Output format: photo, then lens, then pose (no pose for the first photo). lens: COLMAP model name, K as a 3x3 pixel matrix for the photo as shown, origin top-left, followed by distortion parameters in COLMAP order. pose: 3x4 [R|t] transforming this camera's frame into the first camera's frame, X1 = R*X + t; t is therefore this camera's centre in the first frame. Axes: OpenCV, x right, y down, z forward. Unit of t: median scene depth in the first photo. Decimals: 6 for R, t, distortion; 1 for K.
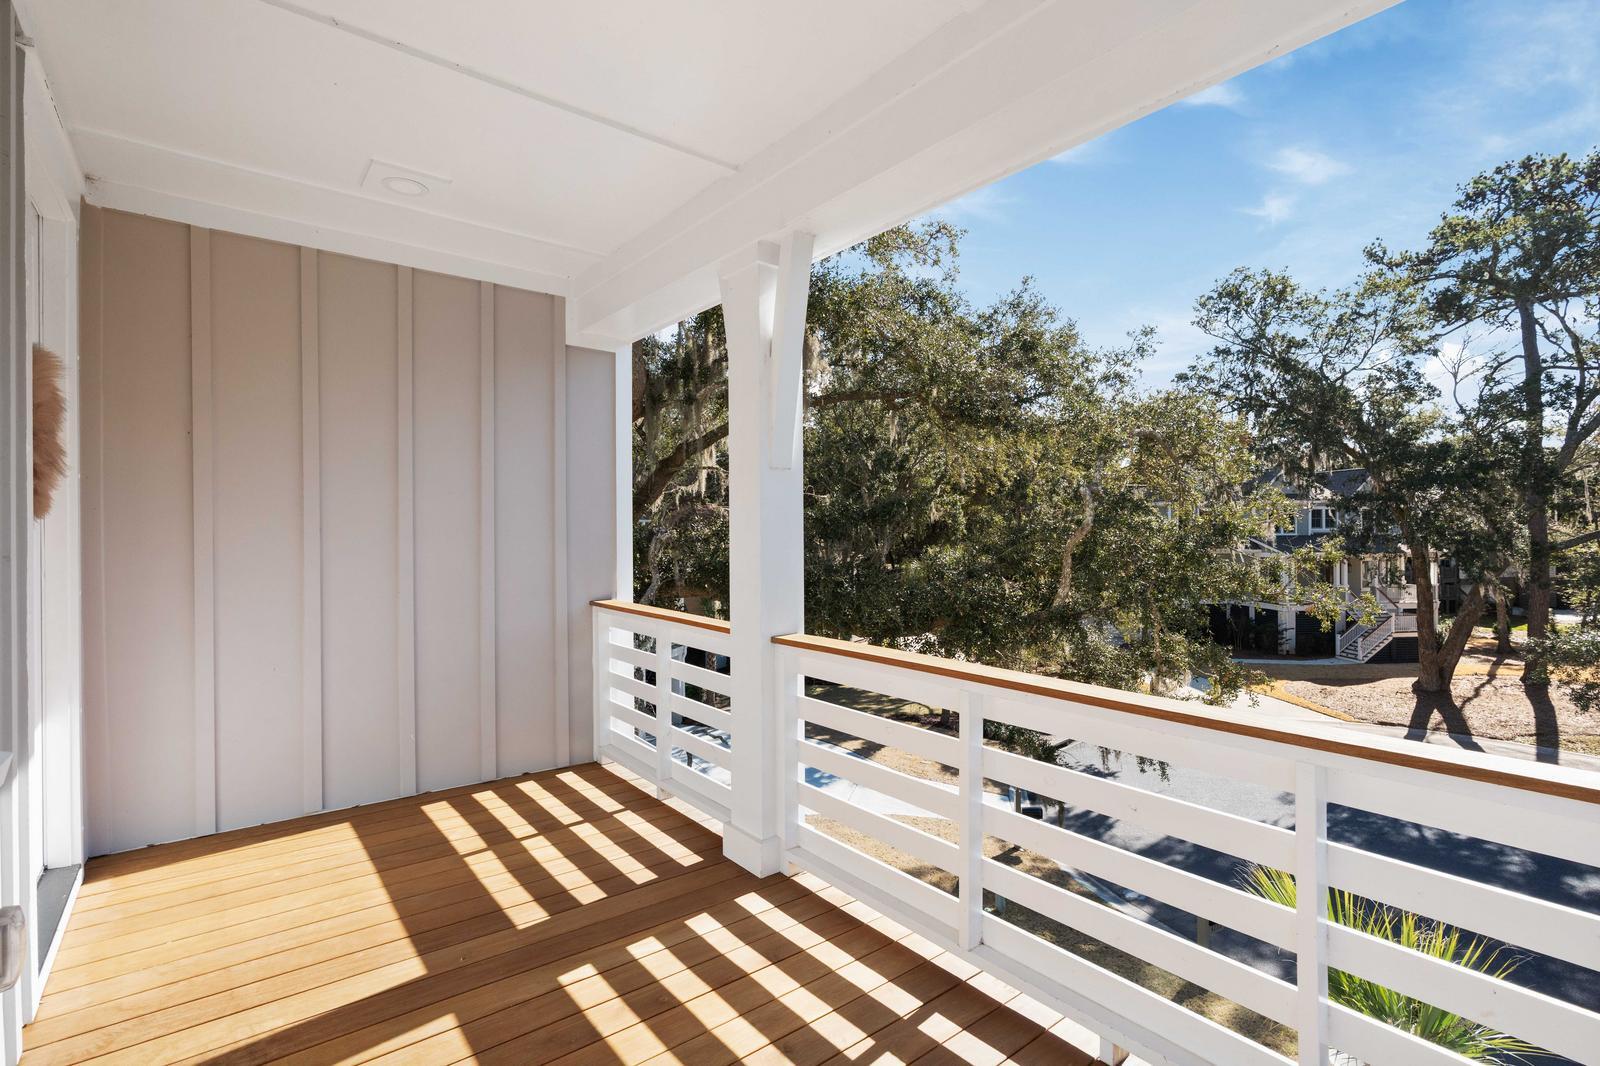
lens RADIAL K [[735.2, 0, 806.9], [0, 735.2, 539.8], [0, 0, 1]] dist [-0.011117, 0.003943]
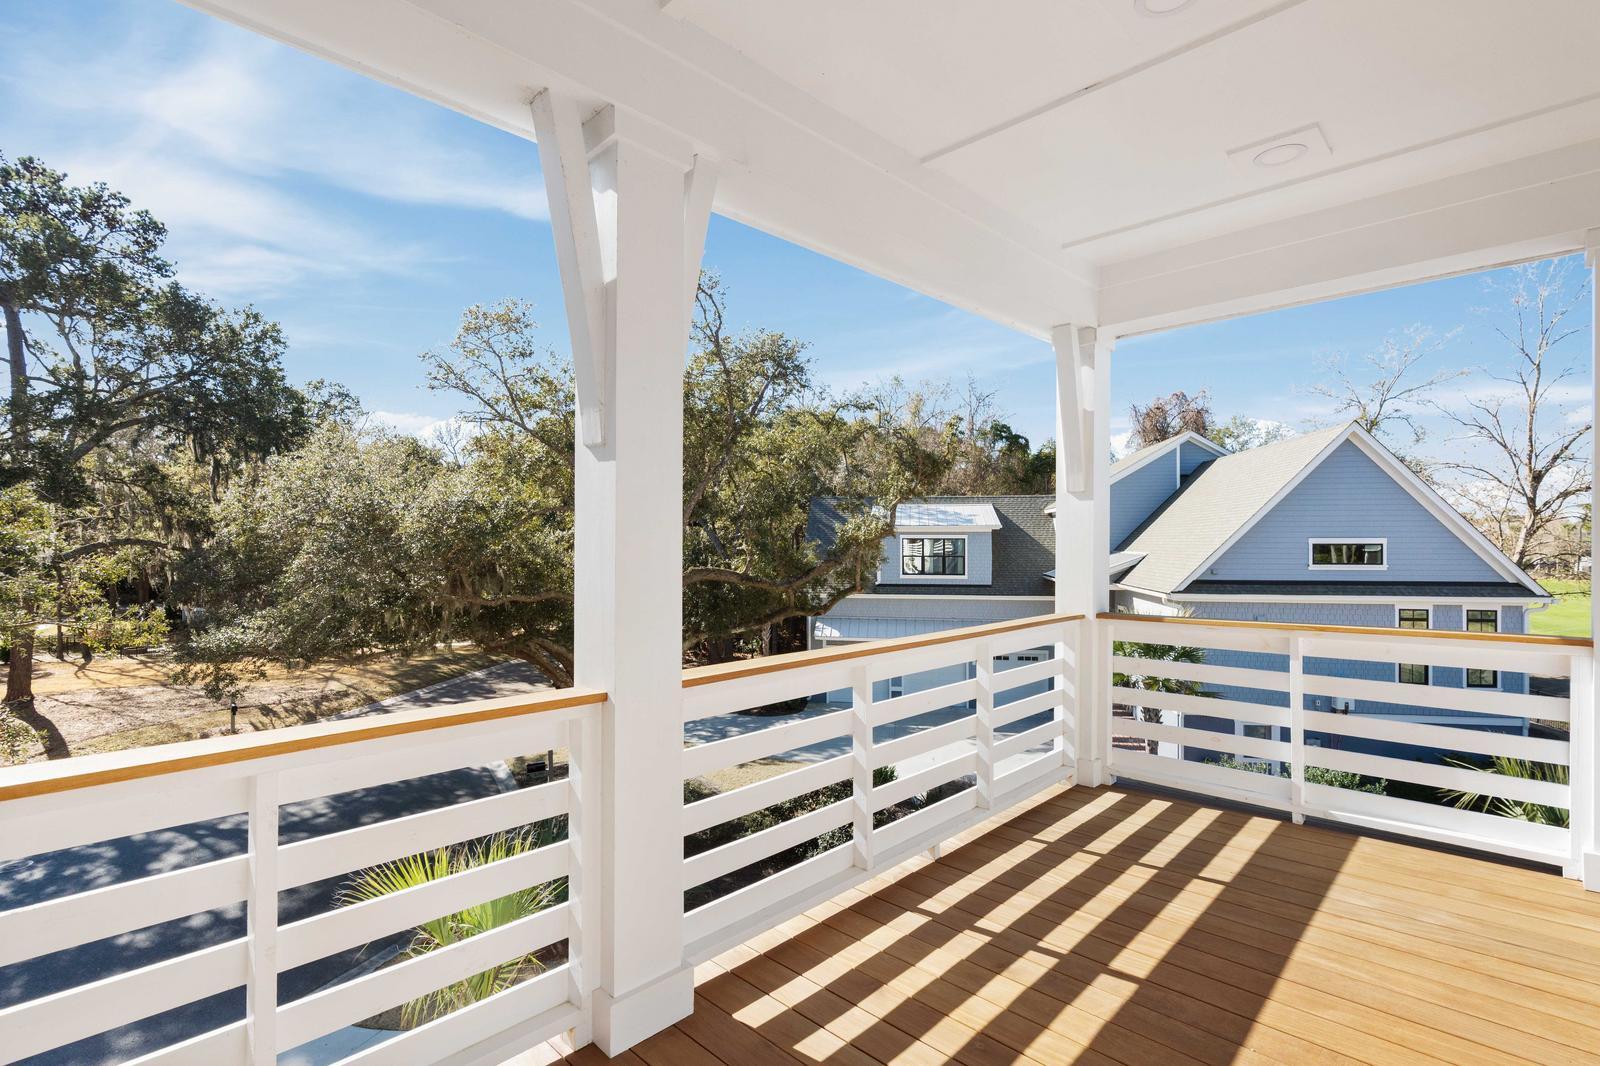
lens RADIAL K [[735.2, 0, 804.7], [0, 735.2, 535.9], [0, 0, 1]] dist [-0.011117, 0.003943]
pose [[-0.102100, -0.005381, 0.994760, -1.145369], [0.002839, 0.999980, 0.005700, -0.027072], [-0.994770, 0.003406, -0.102083, 1.380159]]
